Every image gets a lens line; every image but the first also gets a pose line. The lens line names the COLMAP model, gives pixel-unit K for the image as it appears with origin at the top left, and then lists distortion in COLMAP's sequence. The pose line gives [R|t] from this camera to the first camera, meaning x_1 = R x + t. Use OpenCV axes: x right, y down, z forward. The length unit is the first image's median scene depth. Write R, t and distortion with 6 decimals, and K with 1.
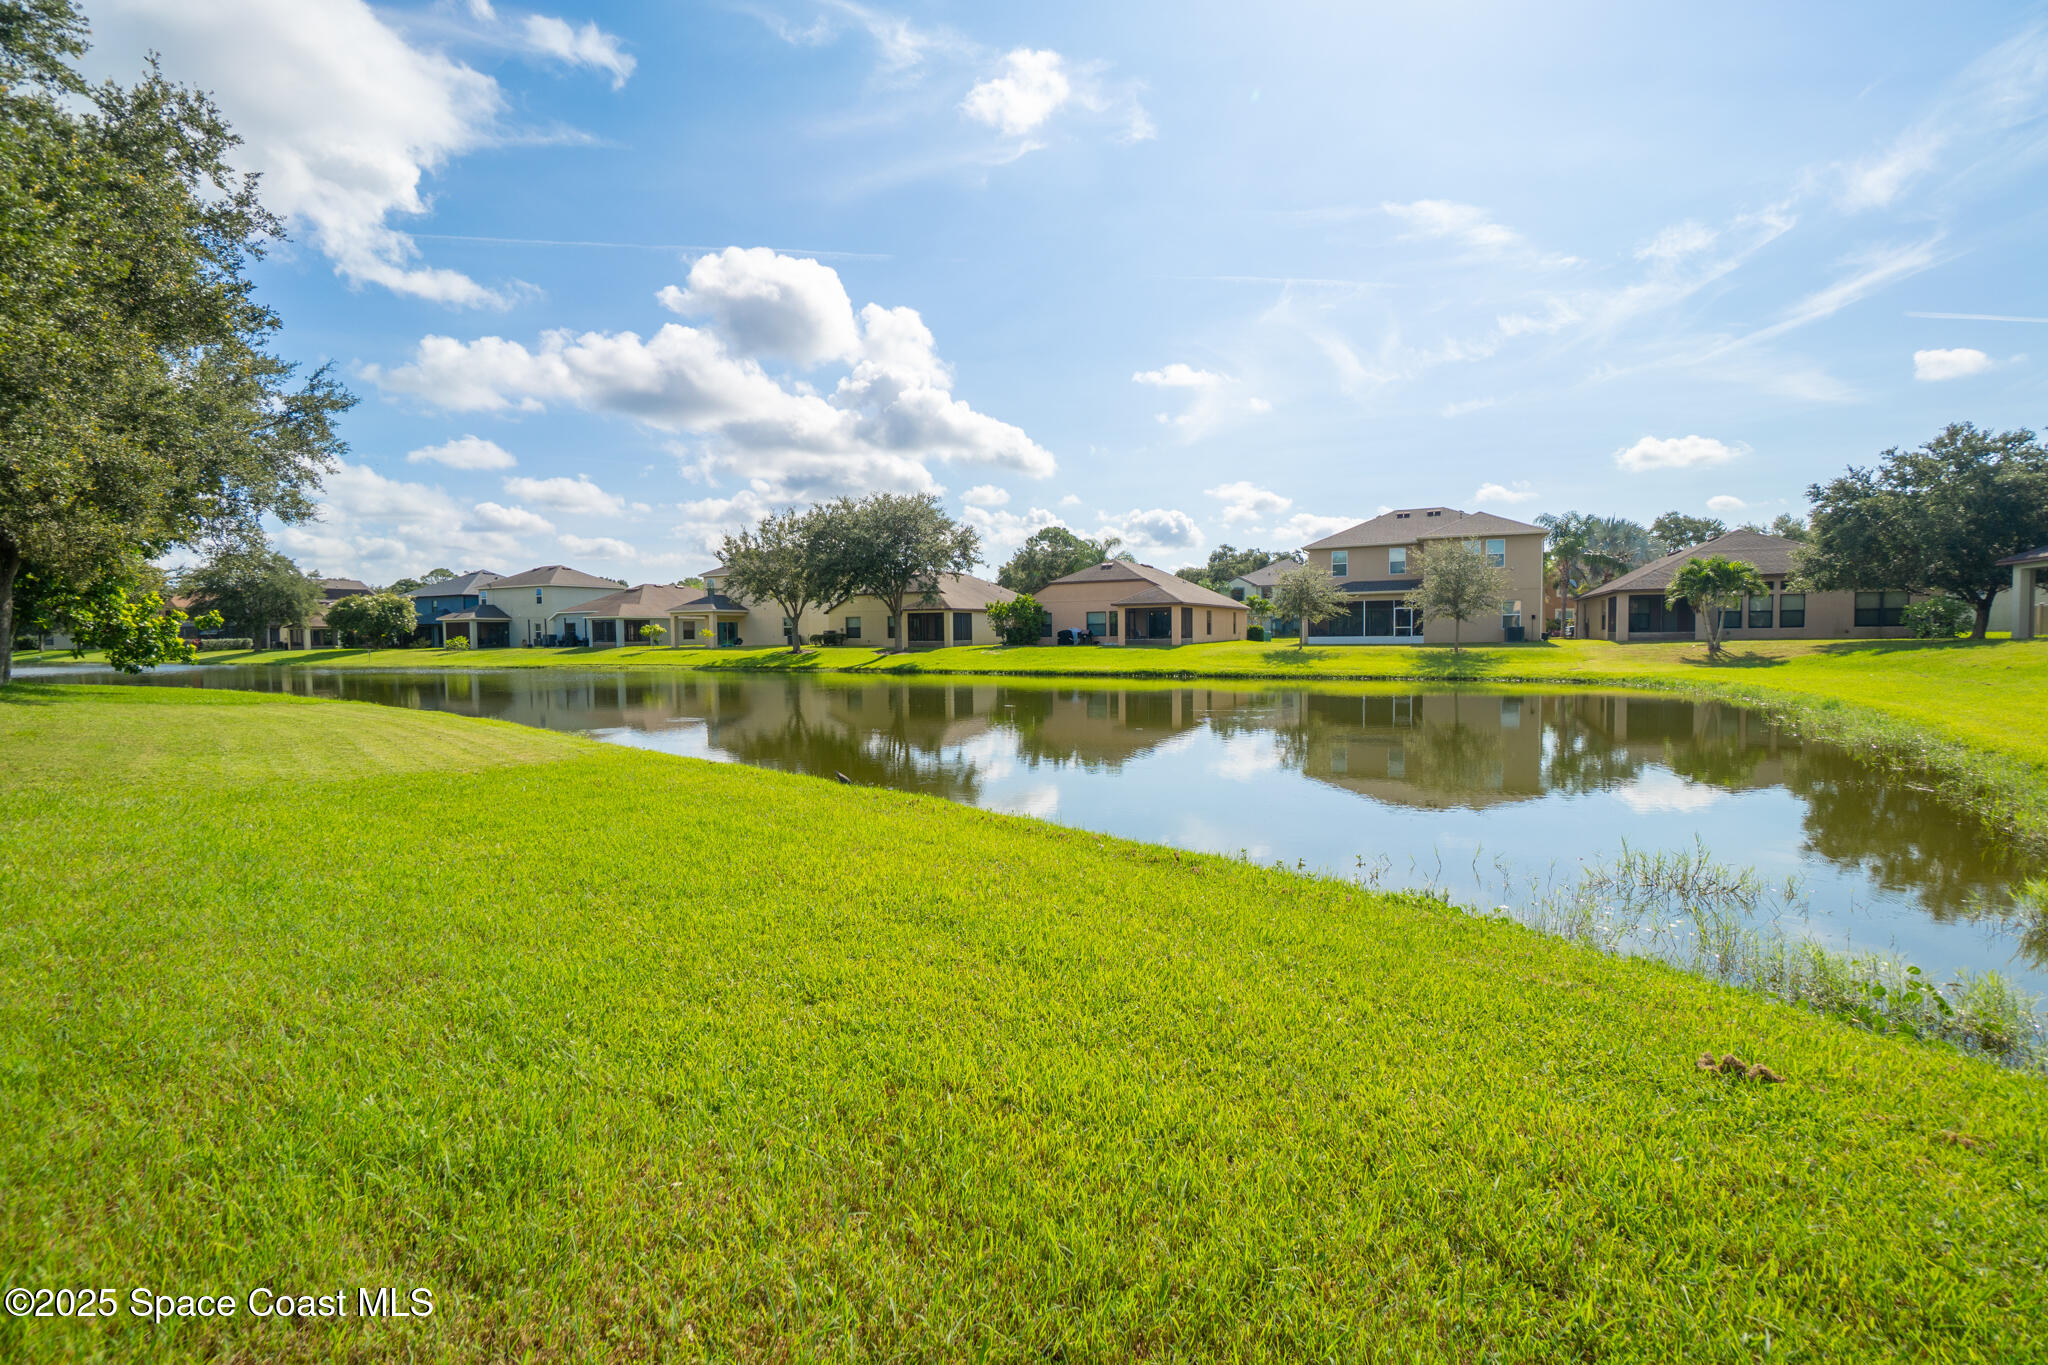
lens RADIAL K [[888.4, 0, 1024.0], [0, 888.4, 682.5], [0, 0, 1]] dist [-0.013693, 0.000411]
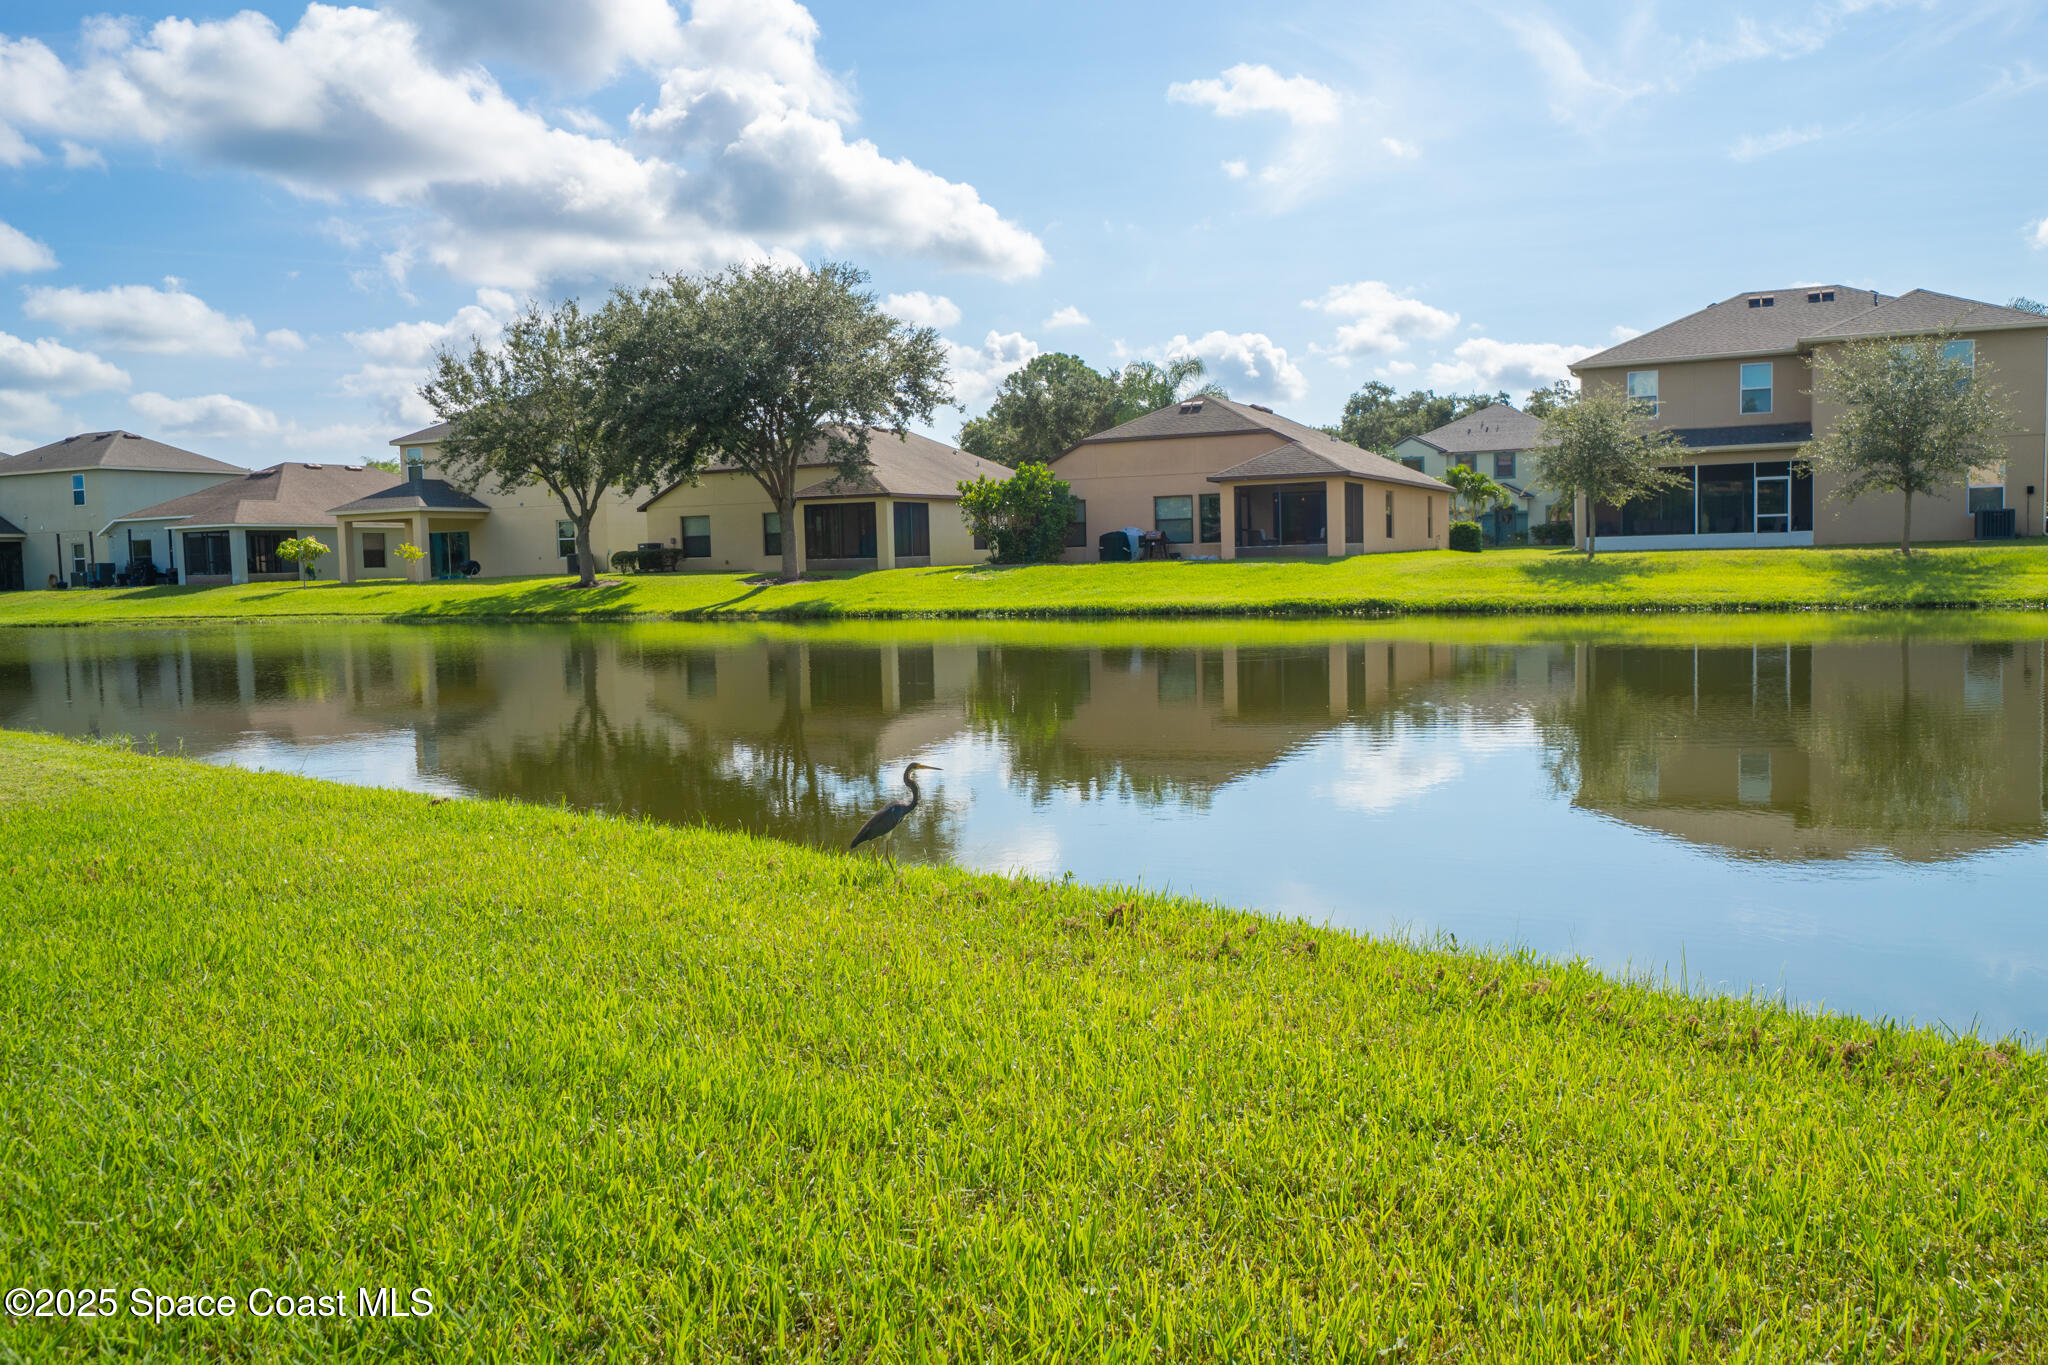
lens RADIAL K [[1540.0, 0, 1020.0], [0, 1540.0, 681.4], [0, 0, 1]] dist [-0.002410, 0.001939]
pose [[0.999358, -0.017602, 0.031201, -0.036549], [0.017015, 0.999675, 0.018976, 0.009355], [-0.031525, -0.018433, 0.999333, 0.106101]]
